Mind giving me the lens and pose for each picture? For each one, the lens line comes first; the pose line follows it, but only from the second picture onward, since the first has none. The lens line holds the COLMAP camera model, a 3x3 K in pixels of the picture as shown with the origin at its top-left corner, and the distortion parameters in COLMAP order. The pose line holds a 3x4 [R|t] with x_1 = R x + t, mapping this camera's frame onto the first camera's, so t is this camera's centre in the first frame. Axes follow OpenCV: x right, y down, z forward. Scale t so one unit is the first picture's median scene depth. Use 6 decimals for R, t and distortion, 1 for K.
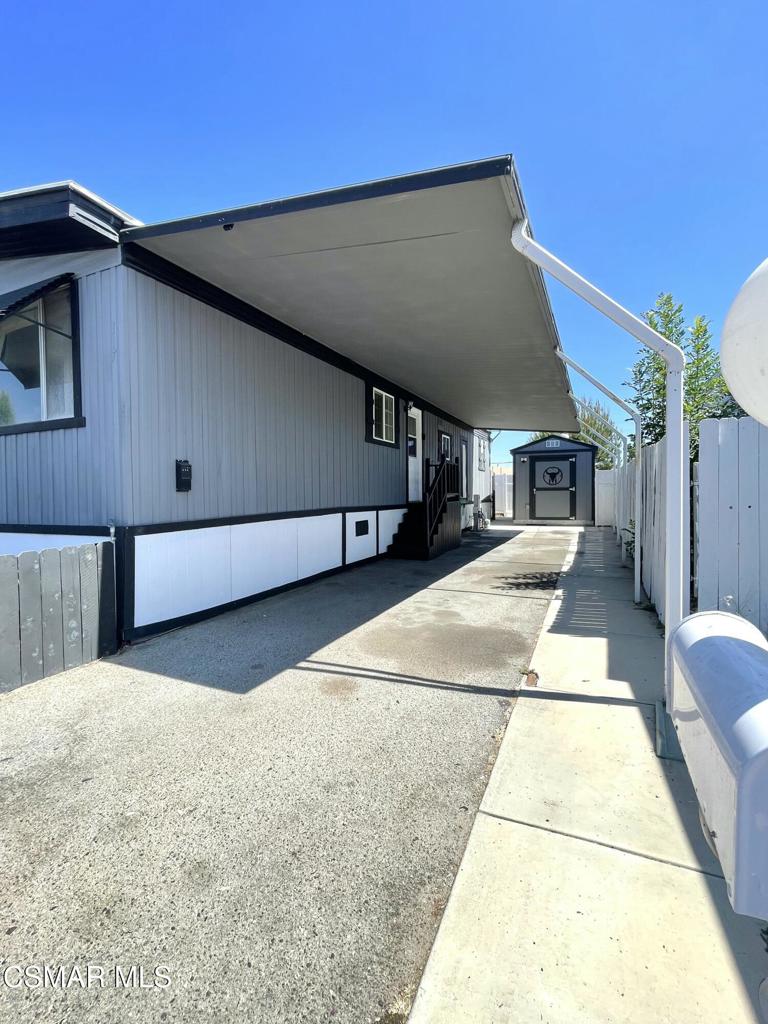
lens RADIAL K [[465.2, 0, 379.4], [0, 465.2, 511.6], [0, 0, 1]] dist [0.013207, -0.000672]
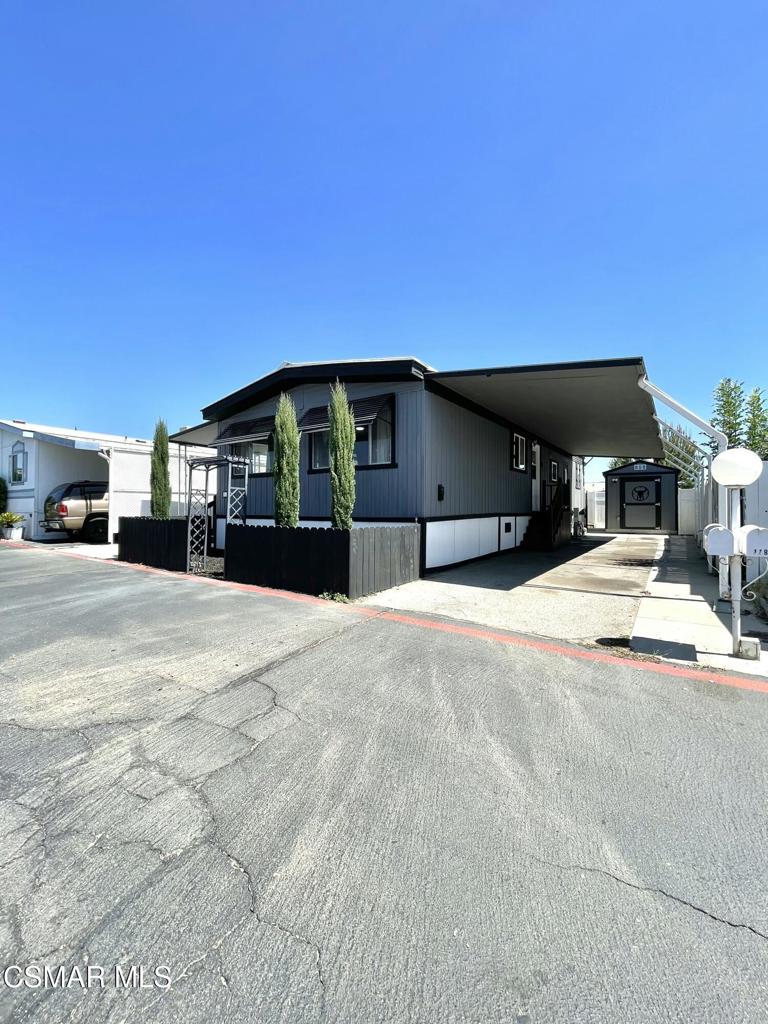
lens RADIAL K [[413.3, 0, 389.2], [0, 413.3, 510.7], [0, 0, 1]] dist [-0.001903, -0.000043]
pose [[0.984661, 0.010992, -0.174131, -0.151881], [-0.016759, 0.999358, -0.031680, 0.024532], [0.173671, 0.034112, 0.984213, -0.312585]]
